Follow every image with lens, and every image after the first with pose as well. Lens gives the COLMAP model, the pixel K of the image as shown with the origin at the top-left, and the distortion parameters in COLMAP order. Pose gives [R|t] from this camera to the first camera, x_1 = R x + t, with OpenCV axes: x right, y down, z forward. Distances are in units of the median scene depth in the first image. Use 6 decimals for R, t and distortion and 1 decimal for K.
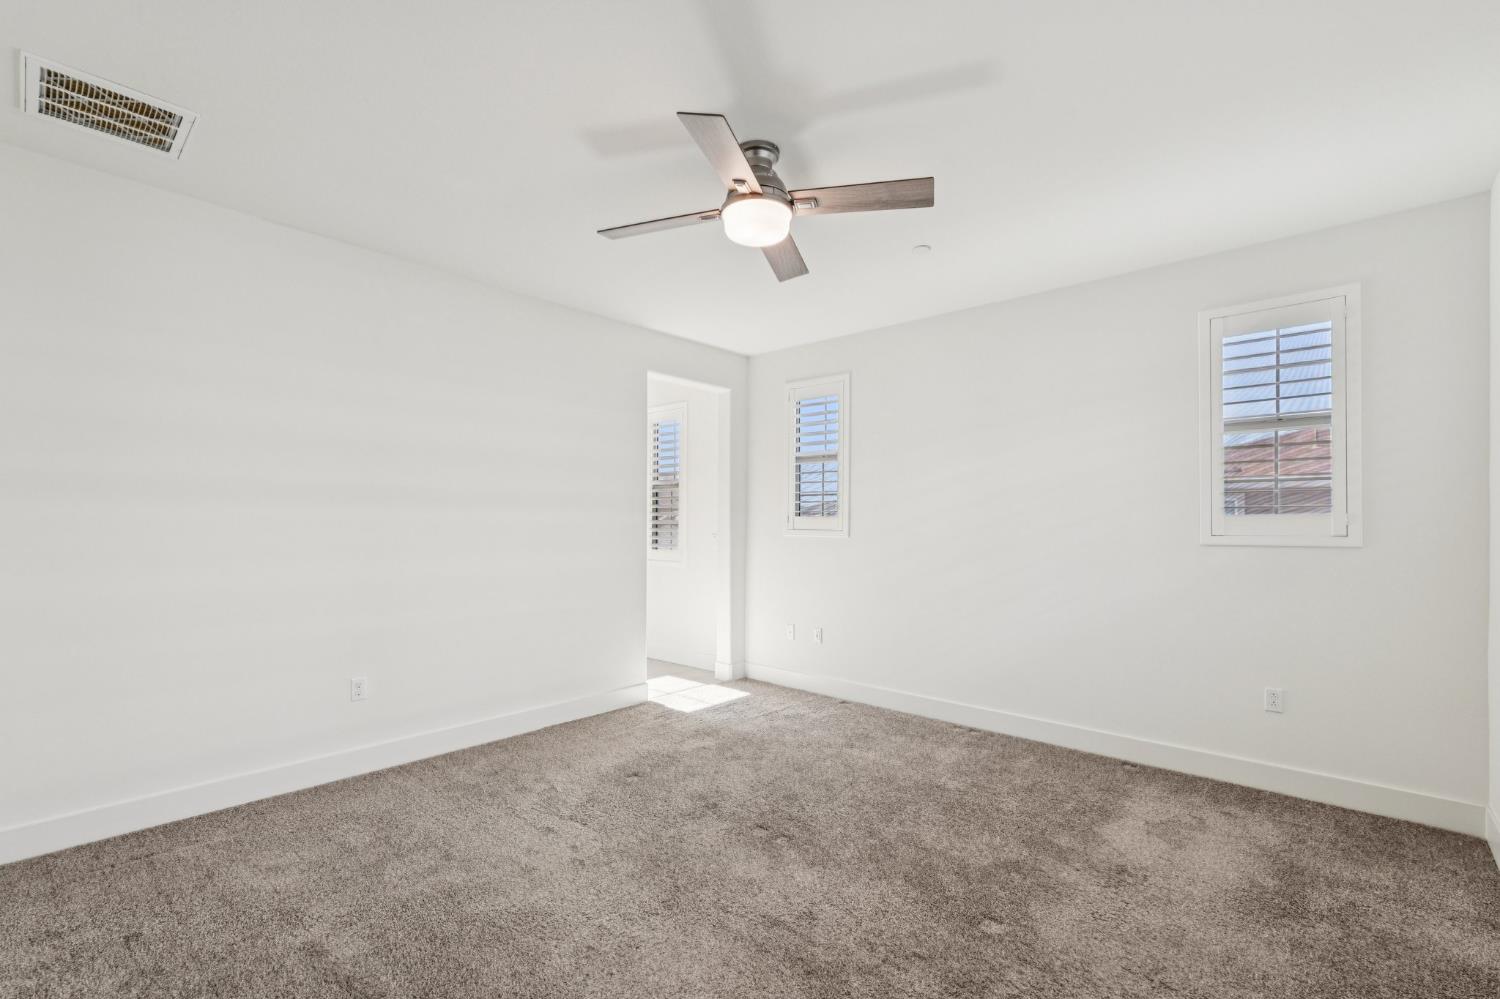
lens RADIAL K [[683.8, 0, 748.6], [0, 683.8, 506.4], [0, 0, 1]] dist [0.003693, -0.000006]
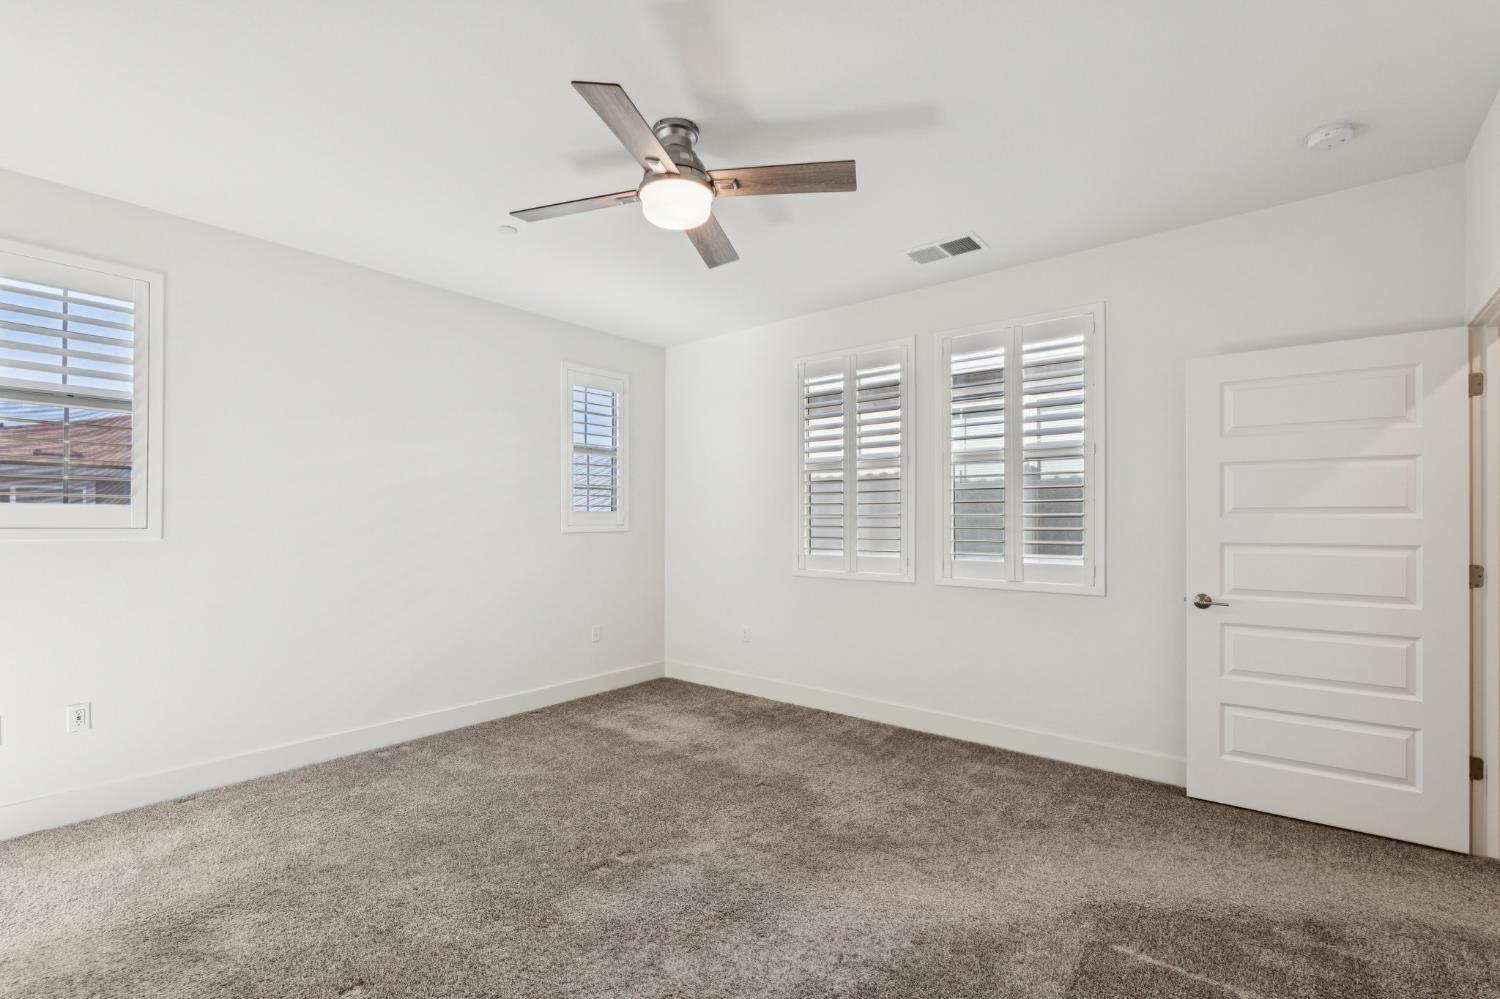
lens RADIAL K [[683.8, 0, 749.6], [0, 683.8, 510.6], [0, 0, 1]] dist [0.003693, -0.000006]
pose [[-0.073622, 0.005725, 0.997270, -0.750795], [-0.030439, 0.999505, -0.007985, 0.011541], [-0.996822, -0.030944, -0.073412, 0.760992]]
